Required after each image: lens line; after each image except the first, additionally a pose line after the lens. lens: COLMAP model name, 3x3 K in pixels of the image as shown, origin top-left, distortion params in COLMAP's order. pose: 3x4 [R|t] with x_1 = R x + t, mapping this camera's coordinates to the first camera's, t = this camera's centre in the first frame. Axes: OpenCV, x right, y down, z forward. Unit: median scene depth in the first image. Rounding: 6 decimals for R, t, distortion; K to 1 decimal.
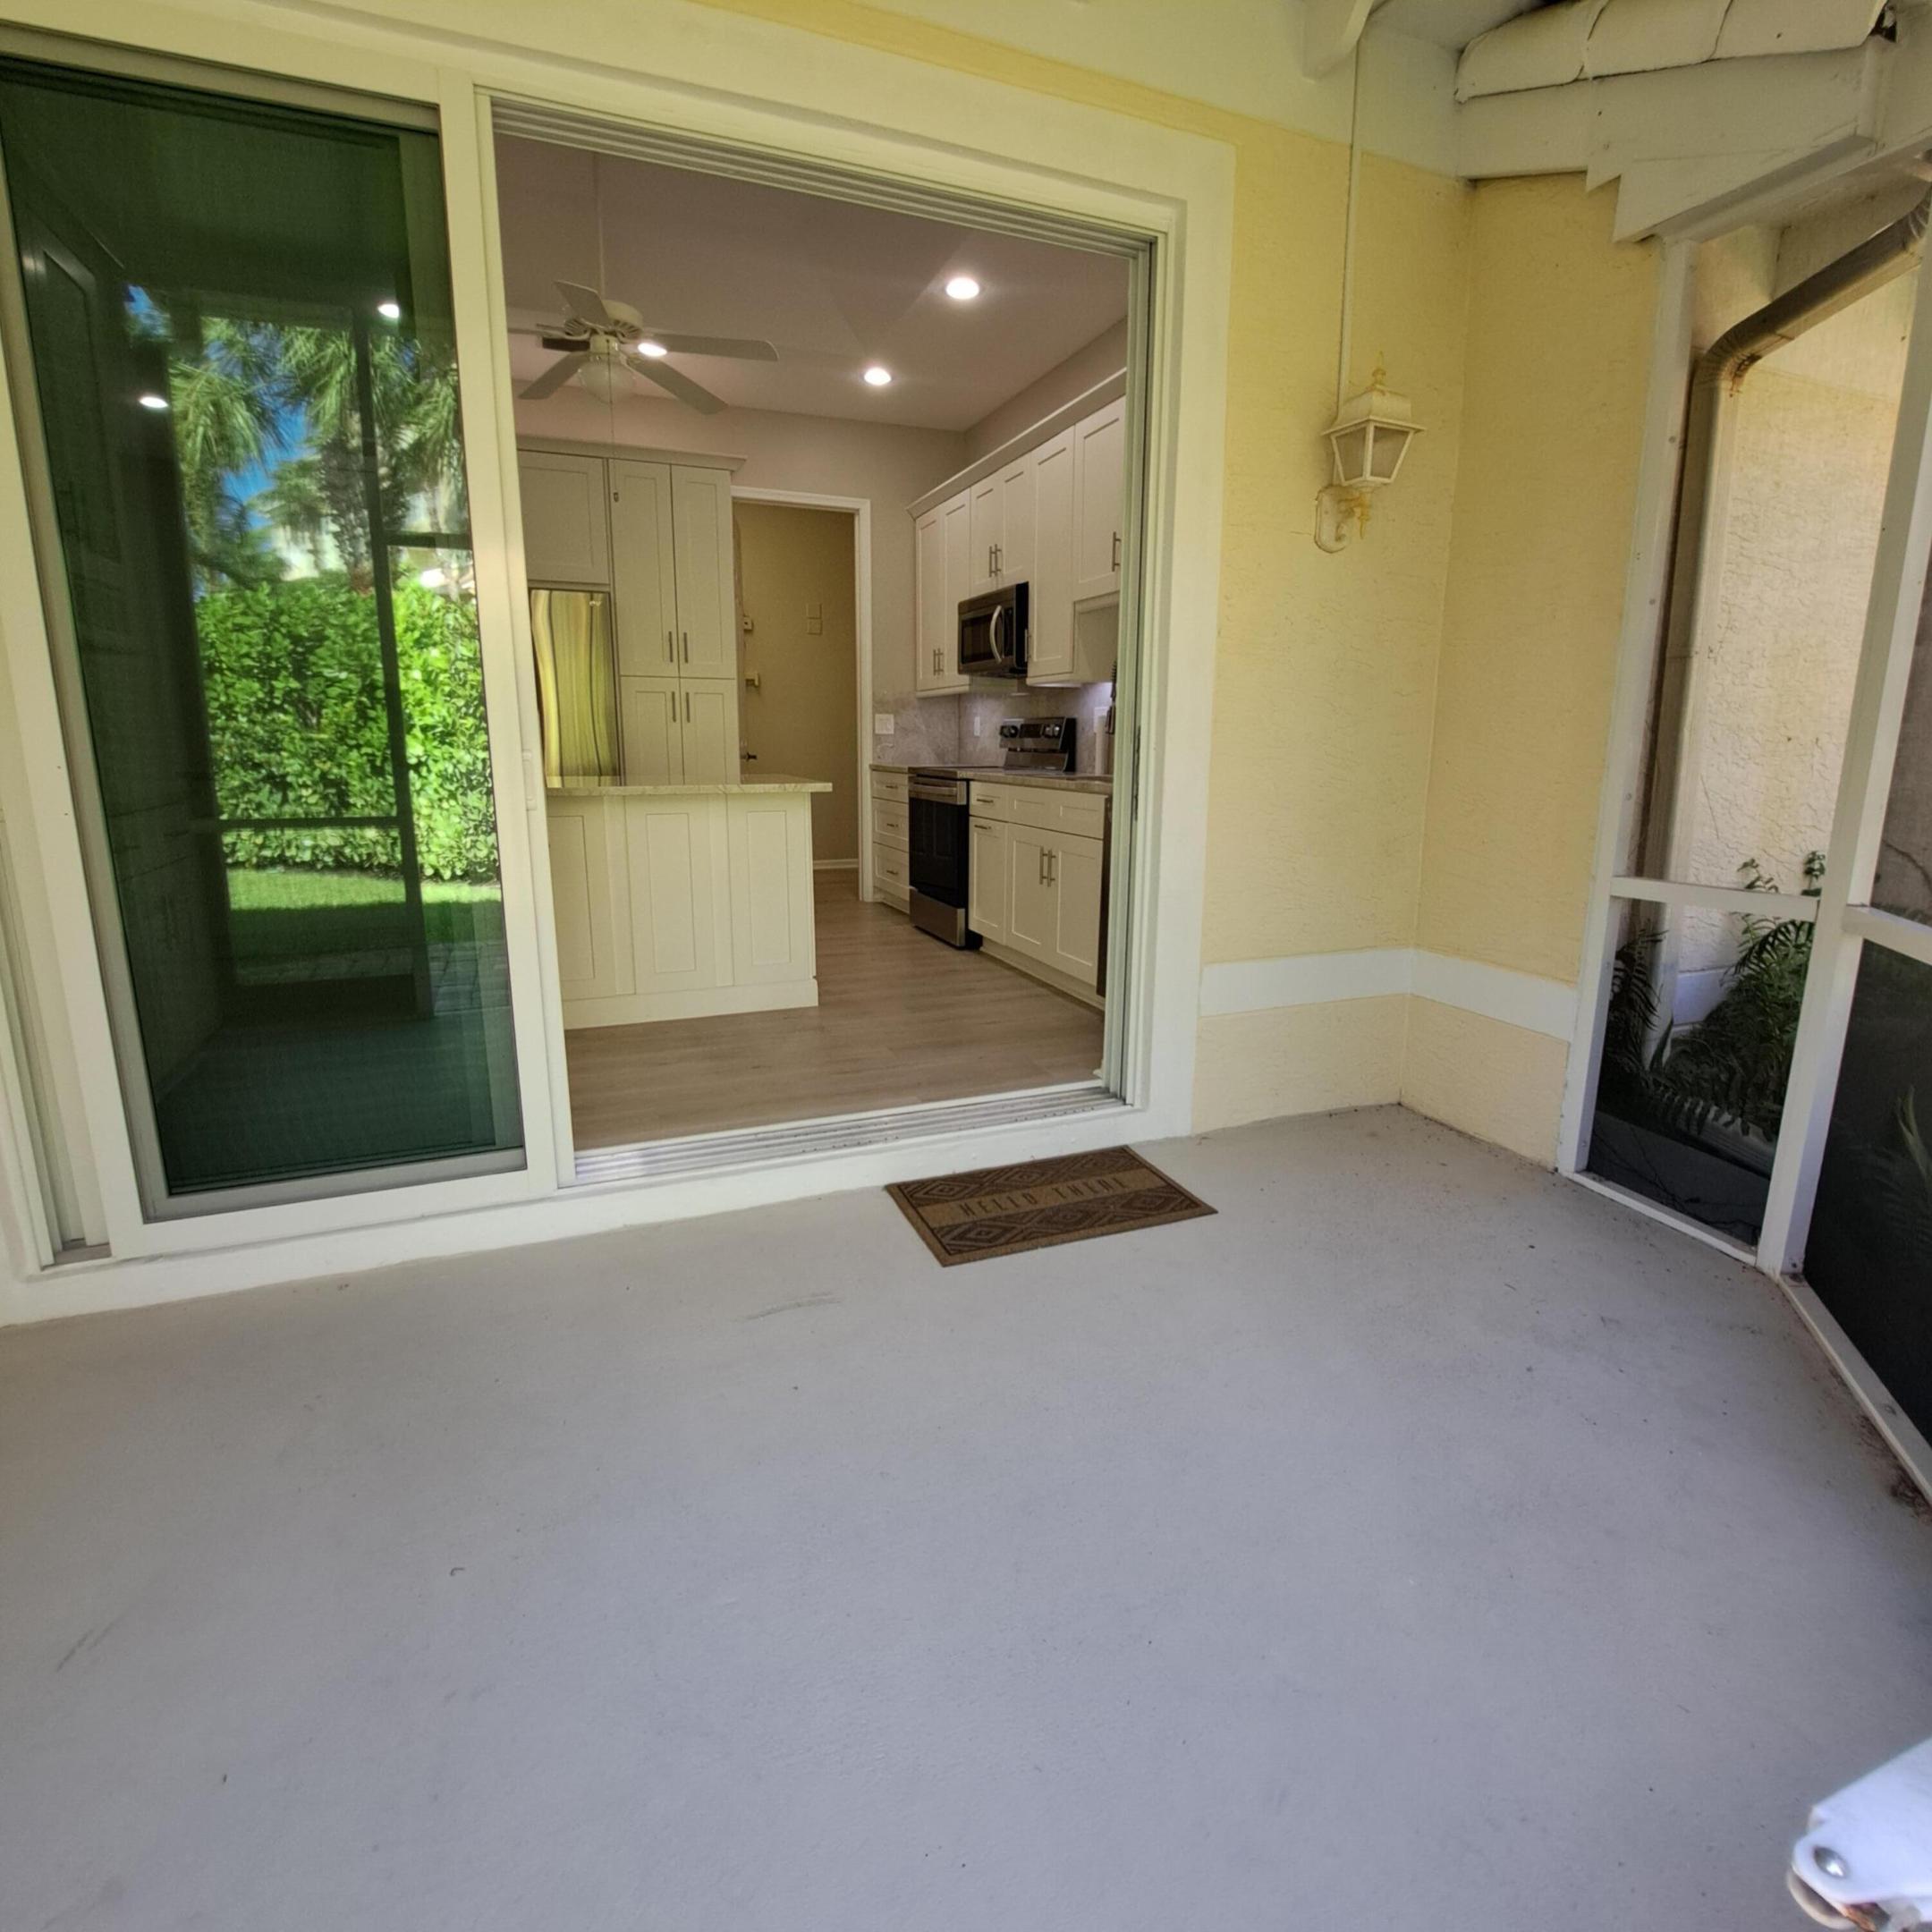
lens RADIAL K [[1011.4, 0, 963.8], [0, 1011.4, 948.0], [0, 0, 1]] dist [-0.016307, -0.015080]
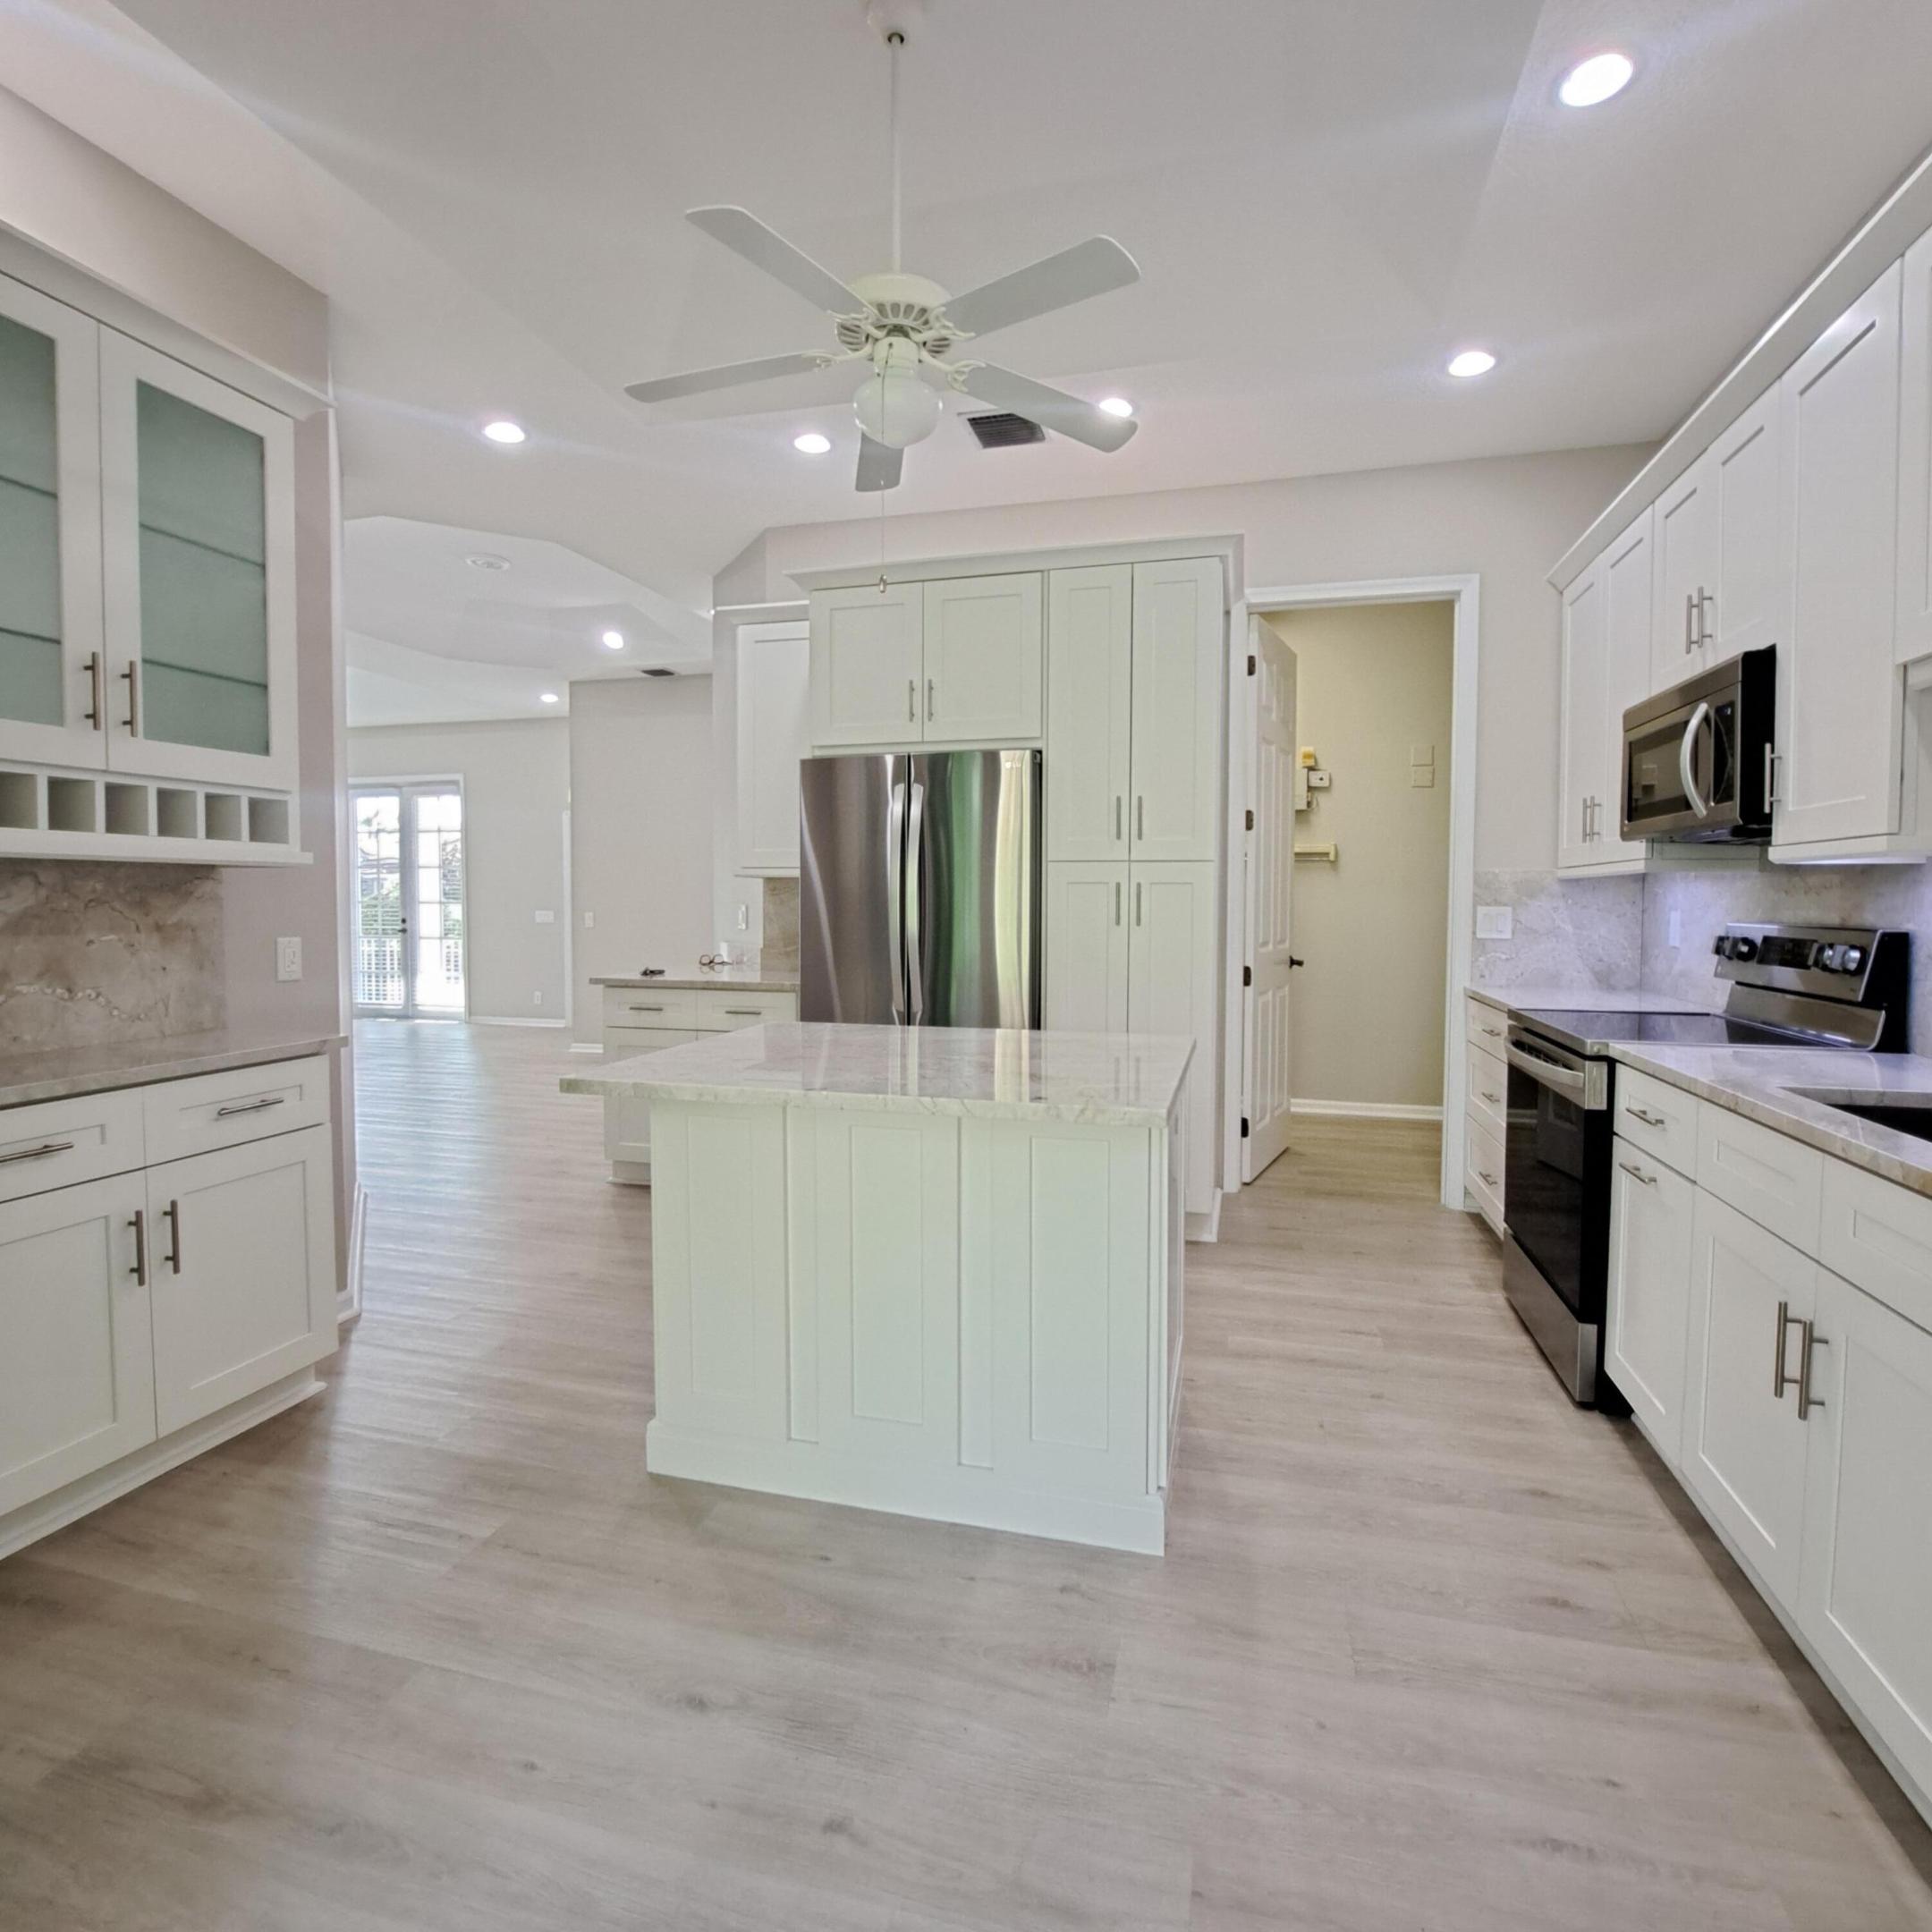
lens RADIAL K [[1011.4, 0, 963.8], [0, 1011.4, 948.0], [0, 0, 1]] dist [-0.016307, -0.015080]
pose [[0.794237, 0.024547, -0.607112, 0.043751], [-0.120420, 0.985723, -0.117681, -0.118423], [0.595556, 0.166576, 0.785854, 0.411817]]
